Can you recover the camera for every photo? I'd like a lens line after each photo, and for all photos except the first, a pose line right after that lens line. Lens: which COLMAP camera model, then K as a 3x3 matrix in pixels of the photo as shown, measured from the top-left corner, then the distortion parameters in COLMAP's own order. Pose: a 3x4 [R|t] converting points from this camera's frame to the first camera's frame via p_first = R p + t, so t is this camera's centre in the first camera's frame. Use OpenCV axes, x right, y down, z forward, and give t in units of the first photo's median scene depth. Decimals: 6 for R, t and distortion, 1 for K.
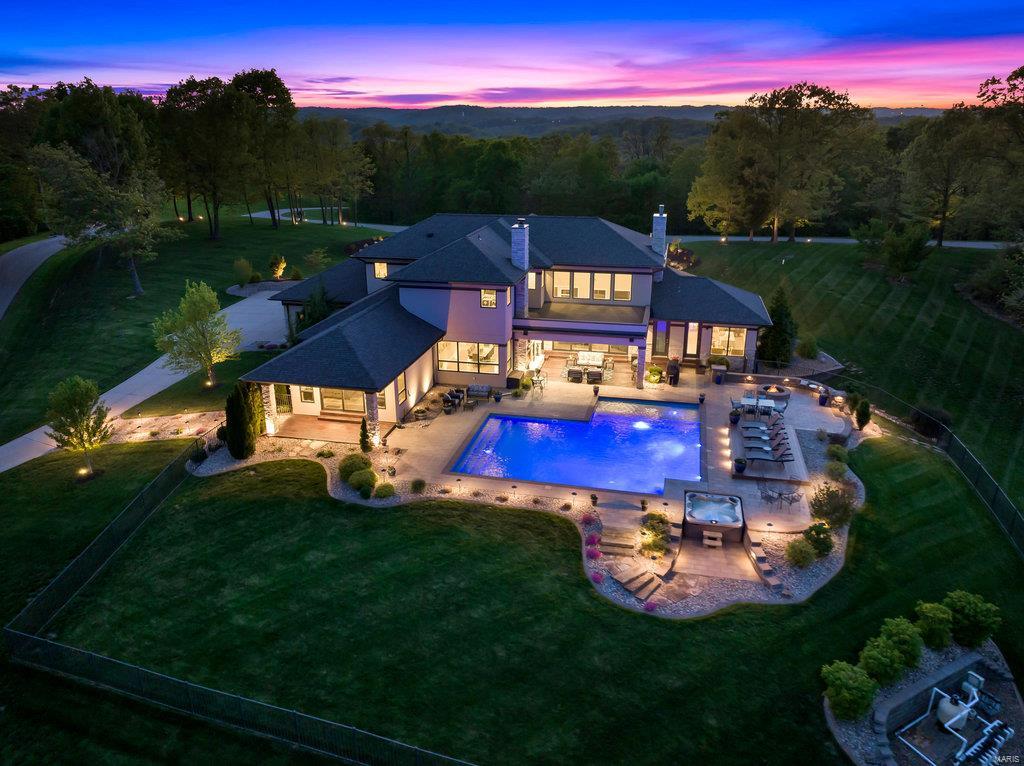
lens RADIAL K [[741.5, 0, 513.3], [0, 741.5, 368.0], [0, 0, 1]] dist [-0.045252, 0.009573]
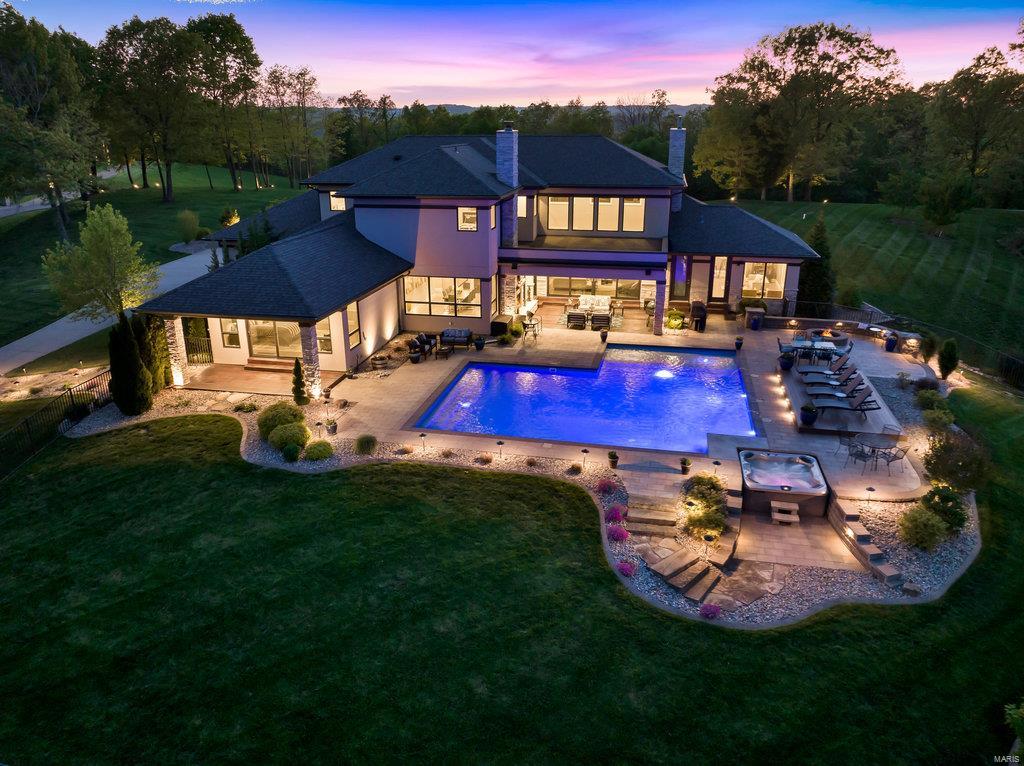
lens RADIAL K [[741.5, 0, 513.3], [0, 741.5, 368.0], [0, 0, 1]] dist [-0.045252, 0.009573]
pose [[0.999849, -0.005803, 0.016386, 0.002033], [0.005817, 0.999983, -0.000801, 0.082106], [-0.016381, 0.000896, 0.999865, 0.267434]]
